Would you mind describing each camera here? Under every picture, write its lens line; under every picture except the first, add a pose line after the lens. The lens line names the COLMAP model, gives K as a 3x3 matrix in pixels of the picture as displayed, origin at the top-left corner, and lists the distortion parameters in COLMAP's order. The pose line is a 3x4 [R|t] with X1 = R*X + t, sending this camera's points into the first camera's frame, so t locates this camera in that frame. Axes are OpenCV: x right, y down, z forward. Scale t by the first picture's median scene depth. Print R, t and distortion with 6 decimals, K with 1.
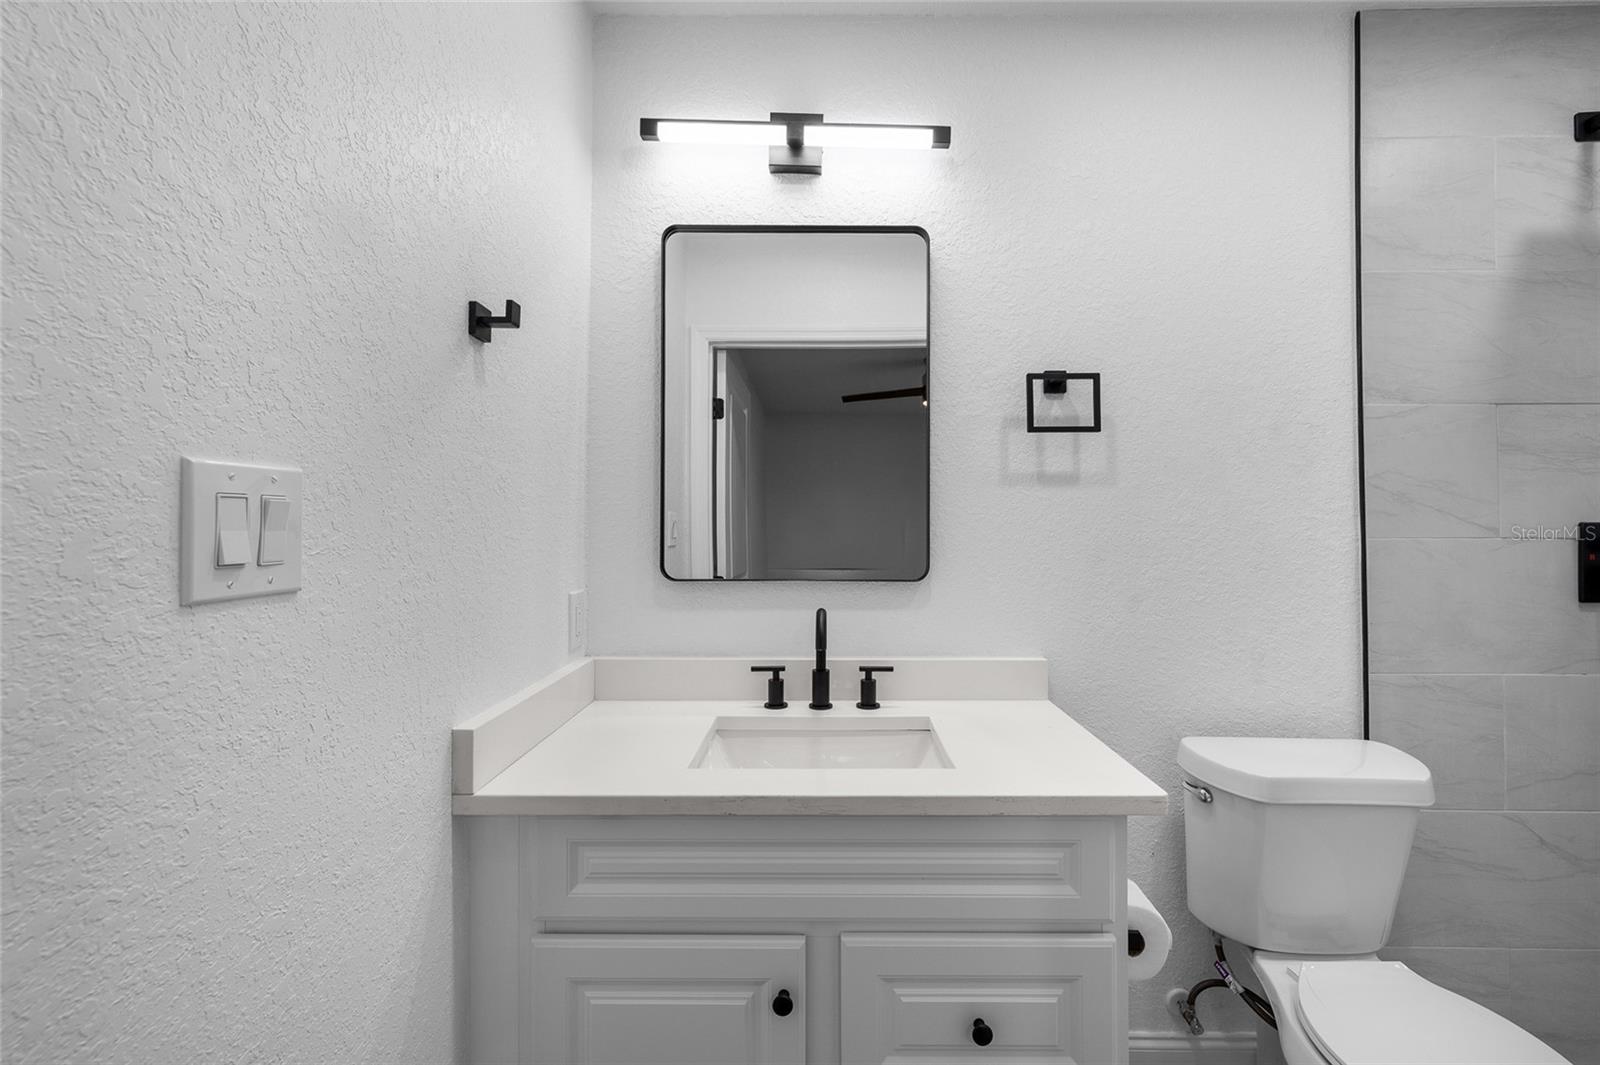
lens RADIAL K [[670.9, 0, 818.0], [0, 670.9, 538.1], [0, 0, 1]] dist [-0.001652, 0.001188]
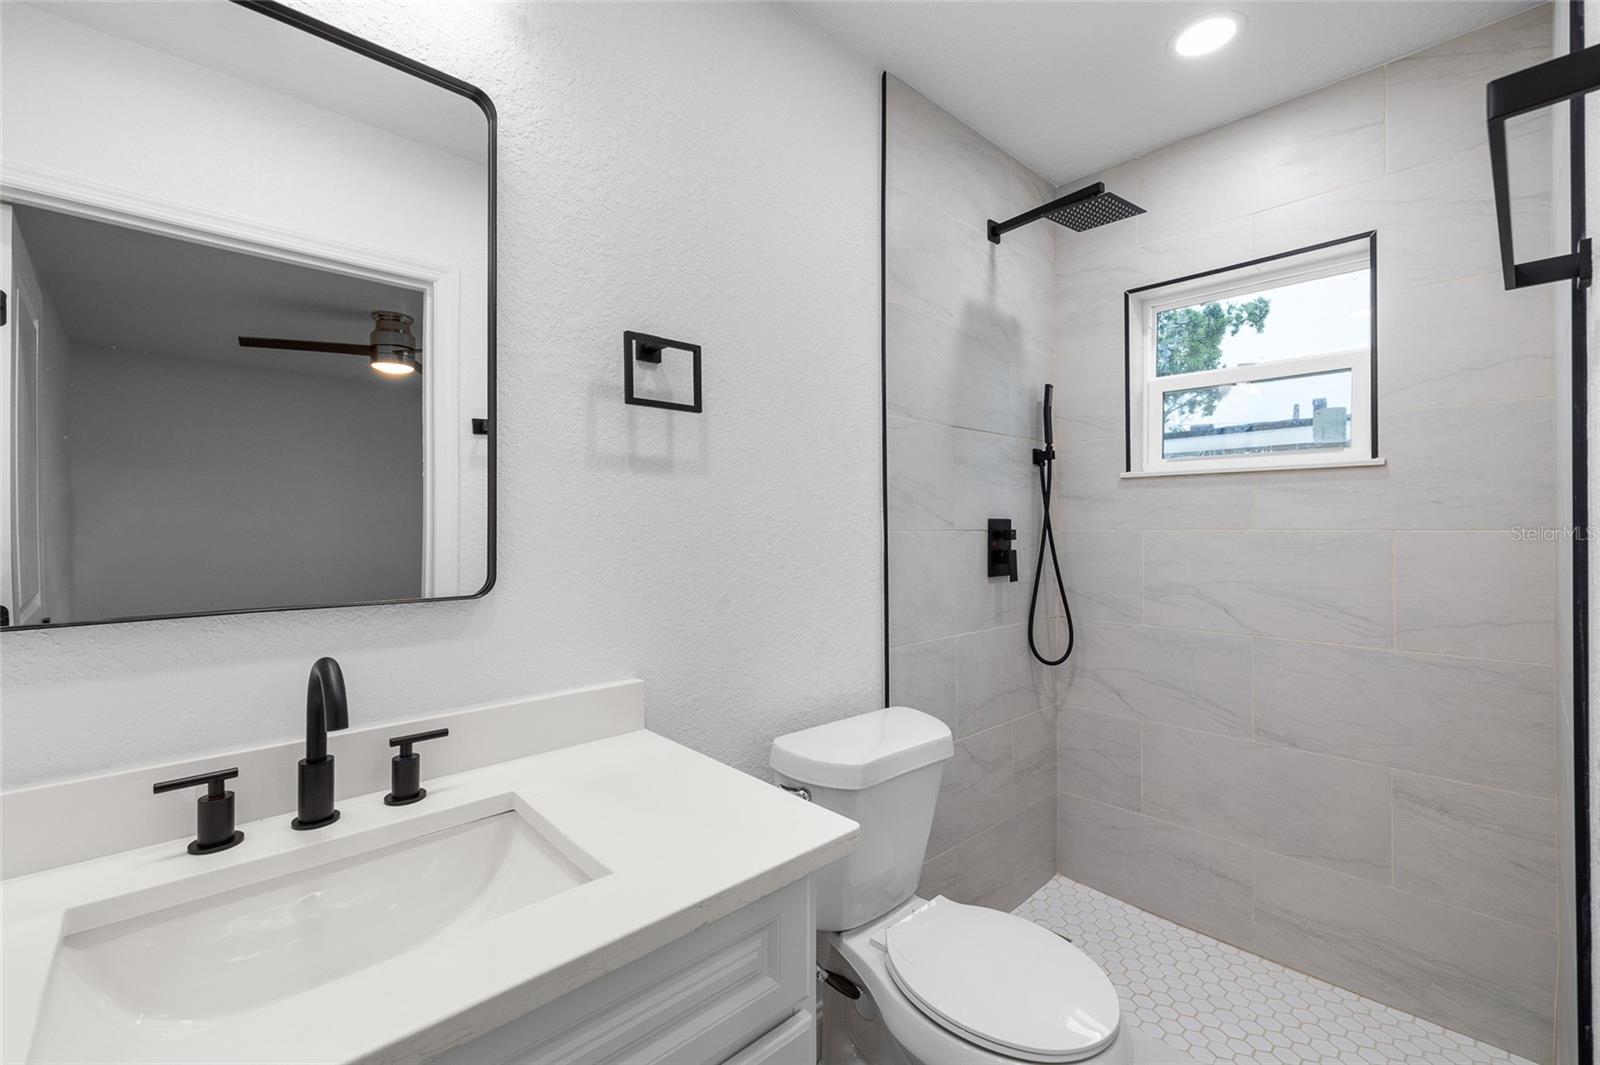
lens RADIAL K [[670.9, 0, 792.7], [0, 670.9, 529.1], [0, 0, 1]] dist [-0.001652, 0.001188]
pose [[0.726606, -0.005389, 0.687033, -0.096452], [0.007061, 0.999975, 0.000377, -0.005507], [-0.687018, 0.004577, 0.726626, 0.274137]]
